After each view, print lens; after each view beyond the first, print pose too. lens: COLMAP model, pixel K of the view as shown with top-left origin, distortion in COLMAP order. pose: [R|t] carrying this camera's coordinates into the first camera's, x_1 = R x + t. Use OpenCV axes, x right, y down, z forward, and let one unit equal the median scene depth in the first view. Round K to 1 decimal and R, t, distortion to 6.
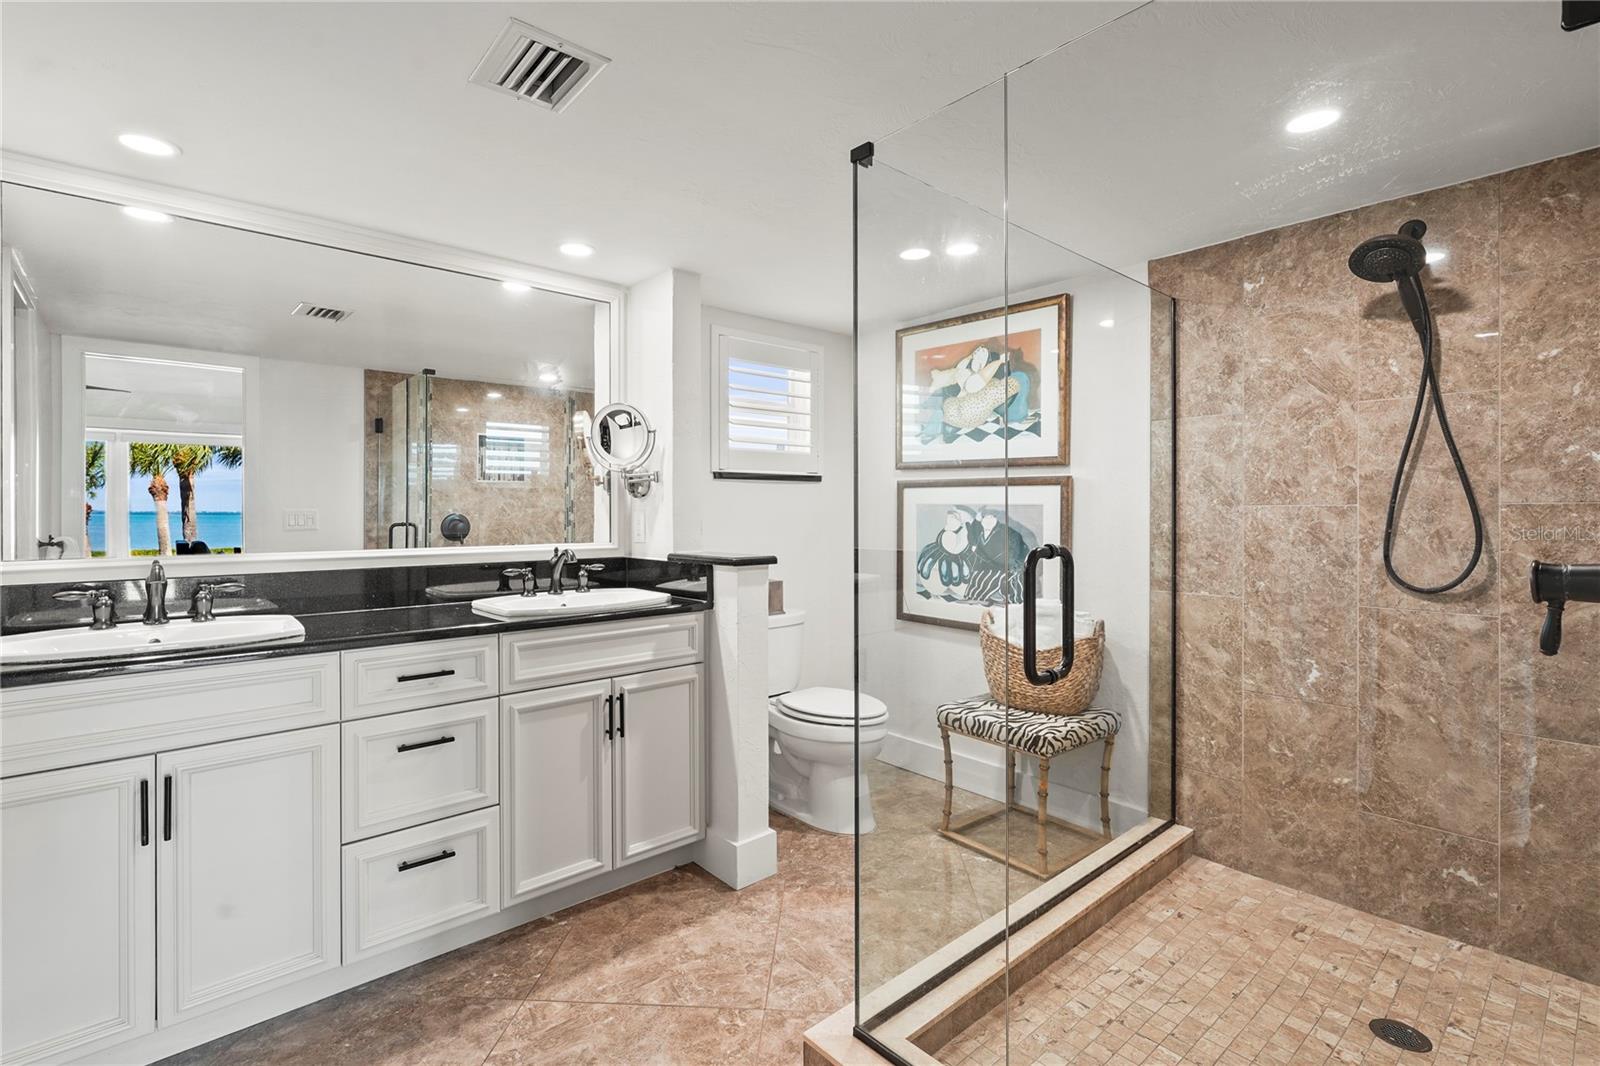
lens RADIAL K [[734.8, 0, 762.5], [0, 734.8, 517.8], [0, 0, 1]] dist [-0.001755, -0.000119]
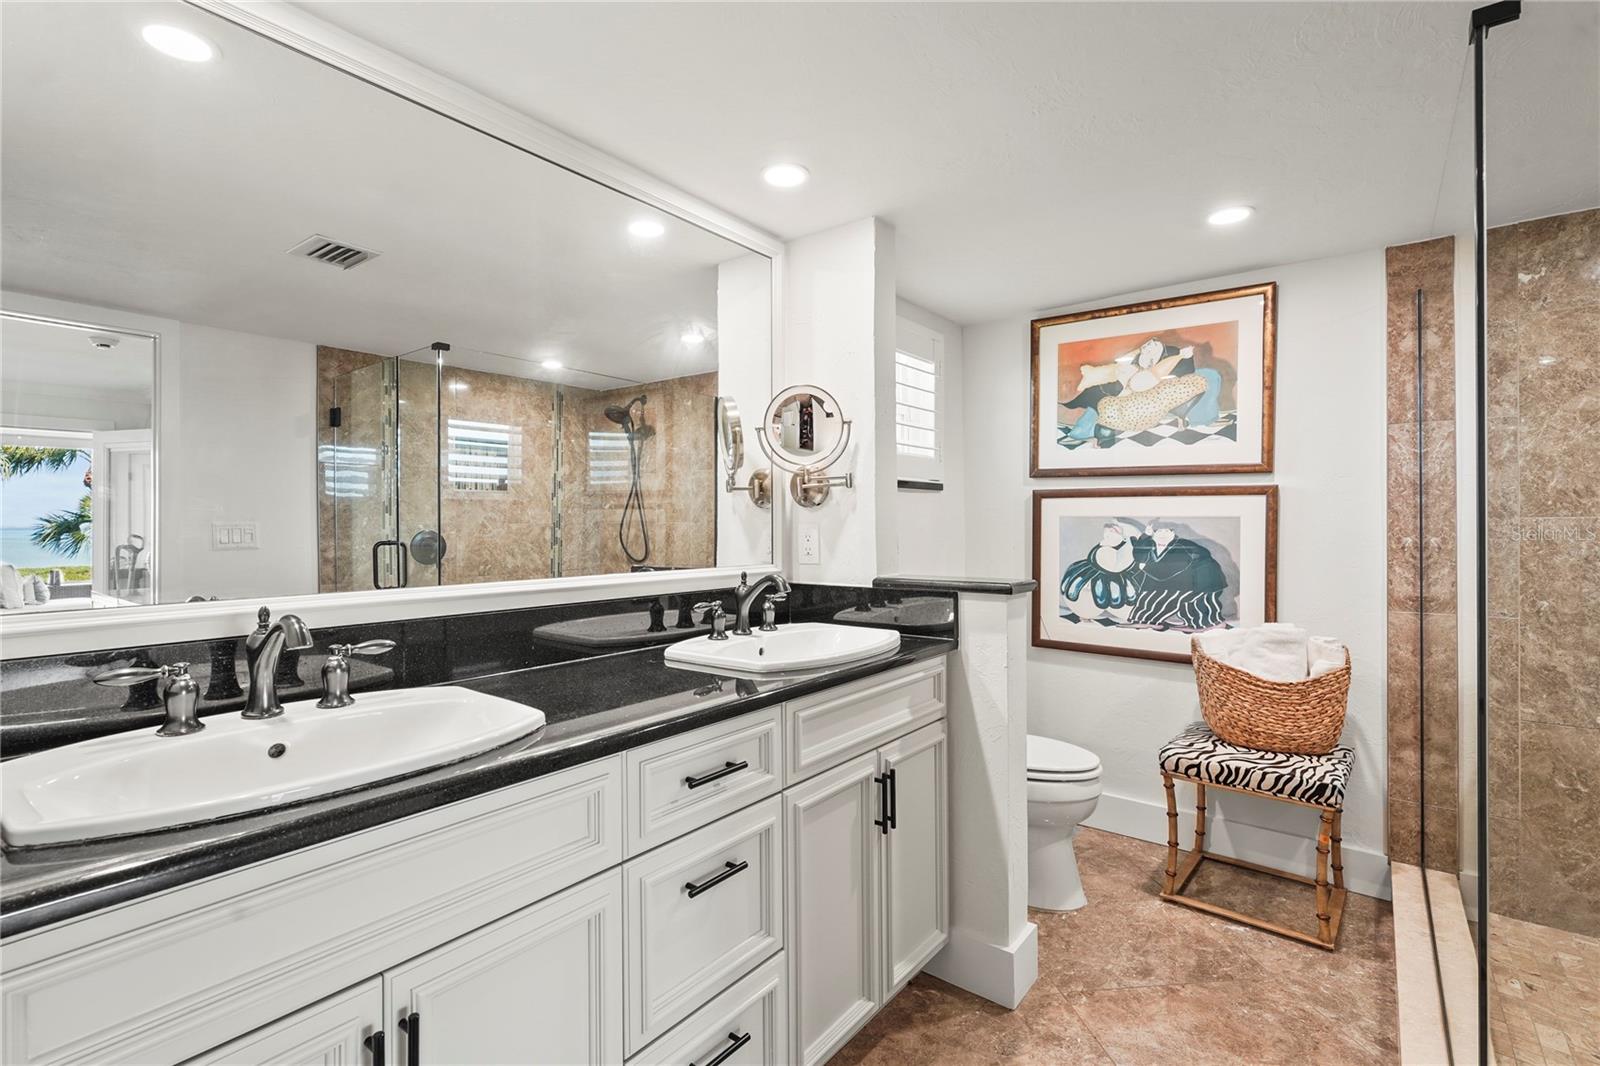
lens RADIAL K [[734.8, 0, 770.6], [0, 734.8, 531.0], [0, 0, 1]] dist [-0.001755, -0.000119]
pose [[0.982650, -0.002261, 0.185455, -0.380379], [0.002618, 0.999995, -0.001683, -0.000711], [-0.185450, 0.002139, 0.982651, 0.246675]]
